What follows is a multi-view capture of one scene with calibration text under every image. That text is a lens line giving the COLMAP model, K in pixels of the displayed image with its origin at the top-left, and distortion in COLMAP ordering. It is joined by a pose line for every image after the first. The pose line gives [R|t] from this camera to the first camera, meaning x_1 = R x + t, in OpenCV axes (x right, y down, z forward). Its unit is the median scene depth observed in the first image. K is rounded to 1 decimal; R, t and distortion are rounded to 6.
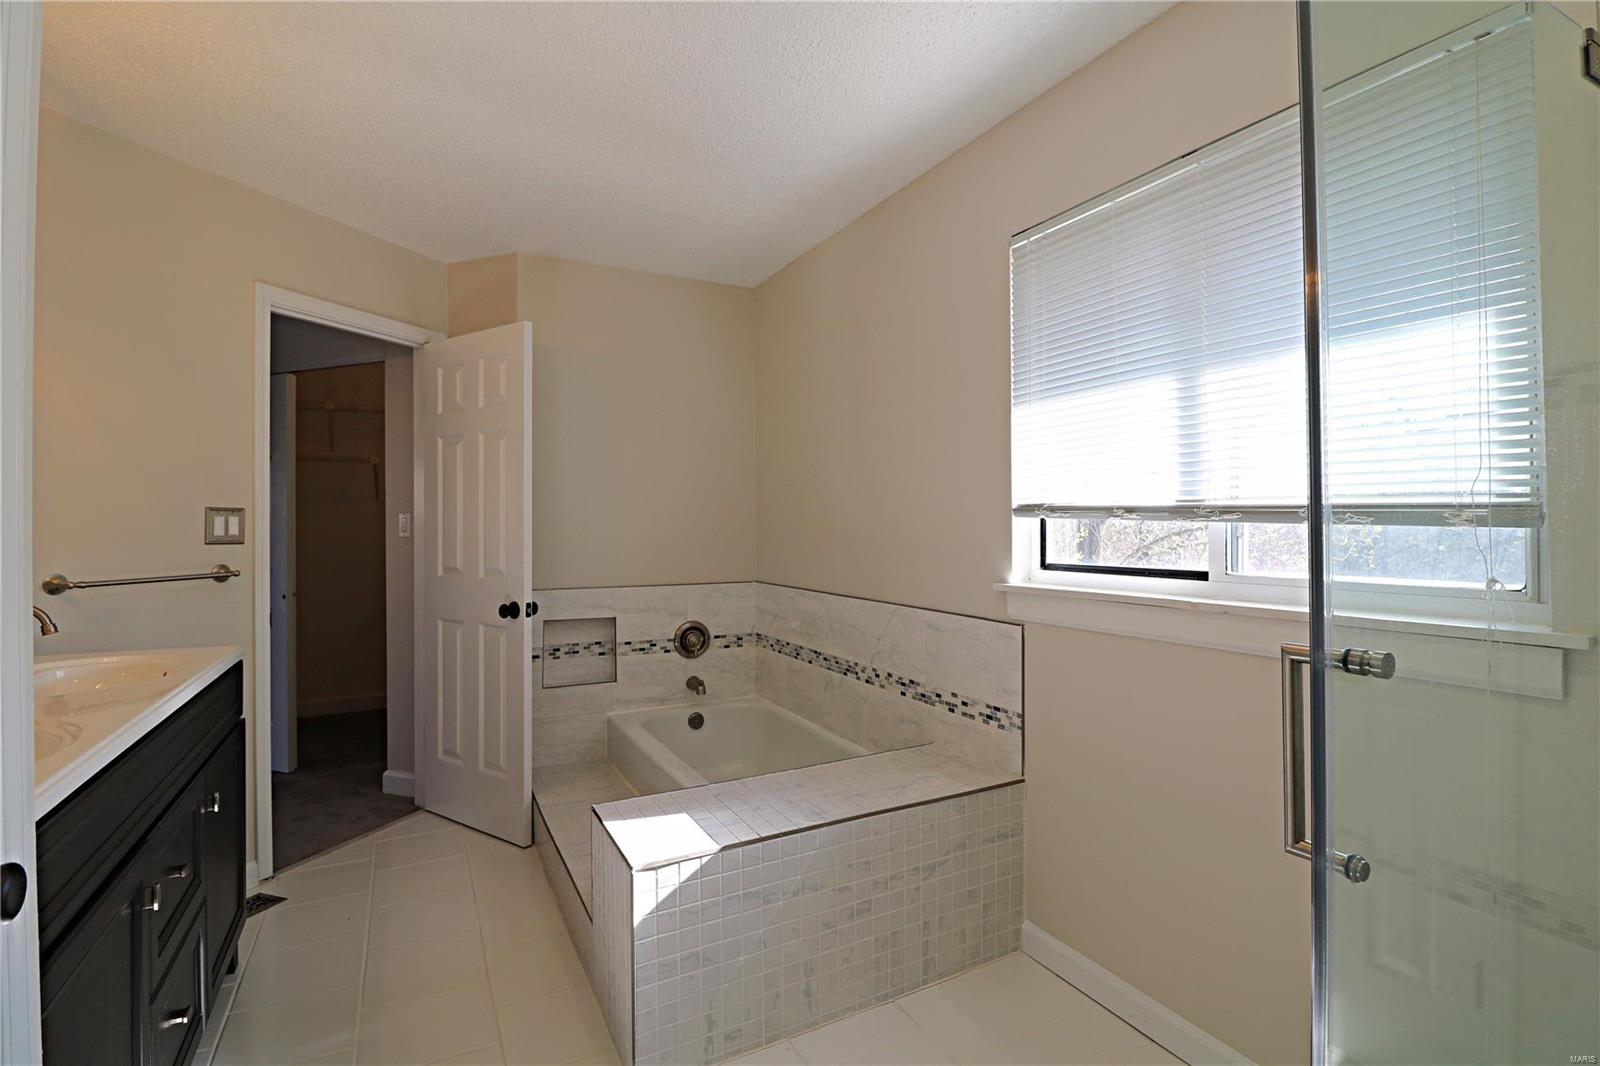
lens RADIAL K [[760.3, 0, 821.2], [0, 760.3, 520.2], [0, 0, 1]] dist [0.000937, -0.012760]
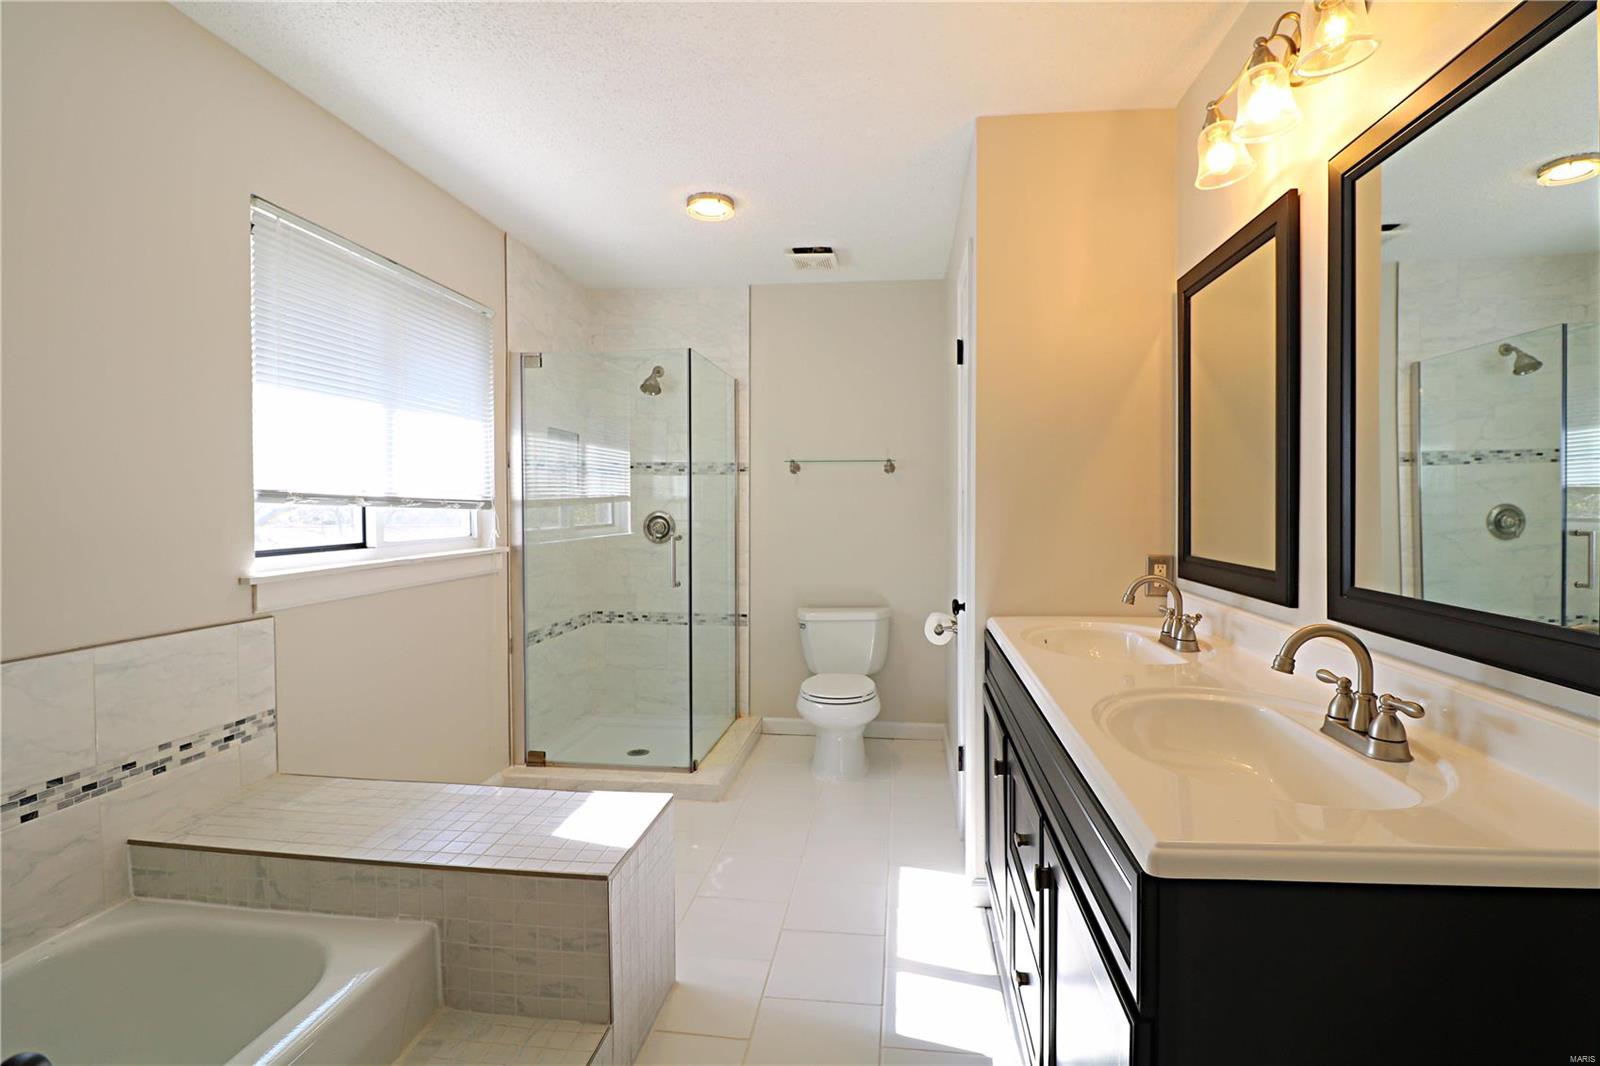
lens RADIAL K [[760.3, 0, 821.2], [0, 760.3, 520.2], [0, 0, 1]] dist [0.000937, -0.012760]
pose [[-0.819848, -0.005483, 0.572555, -0.770791], [0.002859, 0.999902, 0.013670, 0.006232], [-0.572574, 0.012844, -0.819752, 1.263456]]
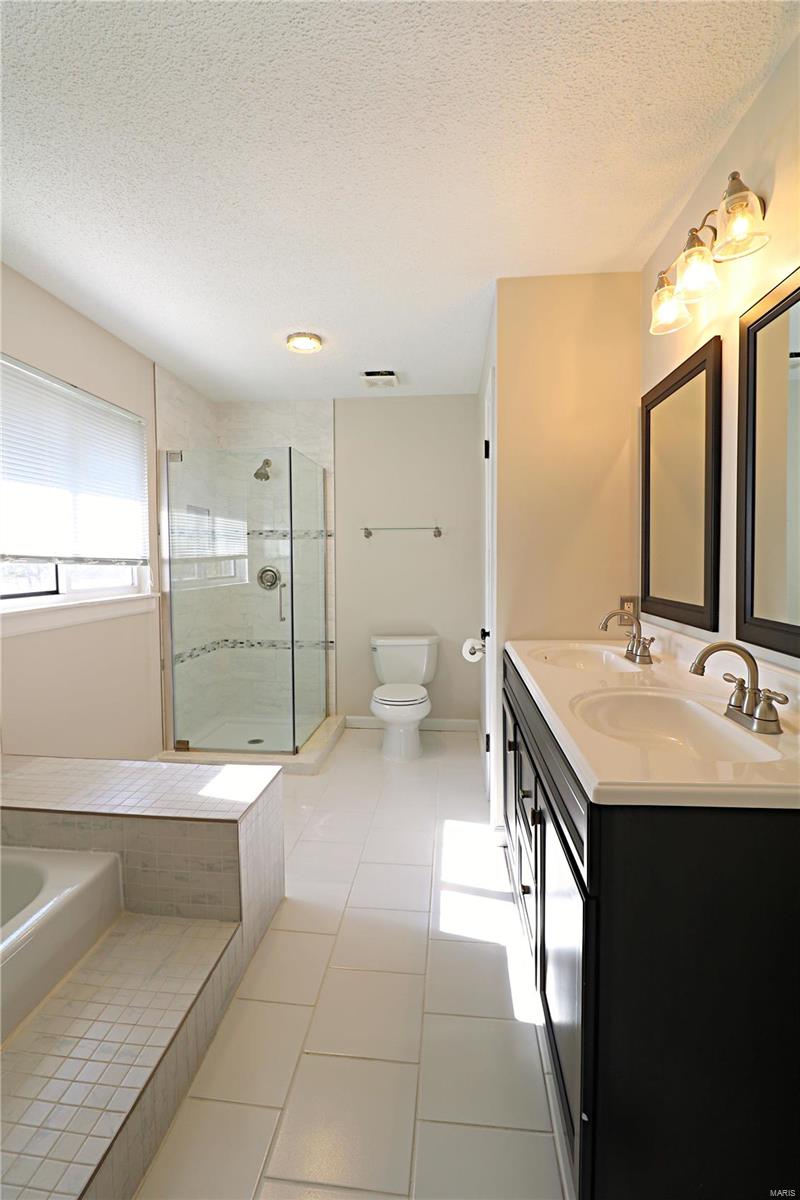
lens RADIAL K [[570.2, 0, 386.9], [0, 570.2, 586.3], [0, 0, 1]] dist [0.000937, -0.012760]
pose [[-0.817228, -0.015562, 0.576104, -0.801026], [0.008497, 0.999201, 0.039044, 0.004851], [-0.576252, 0.036803, -0.816443, 1.295402]]
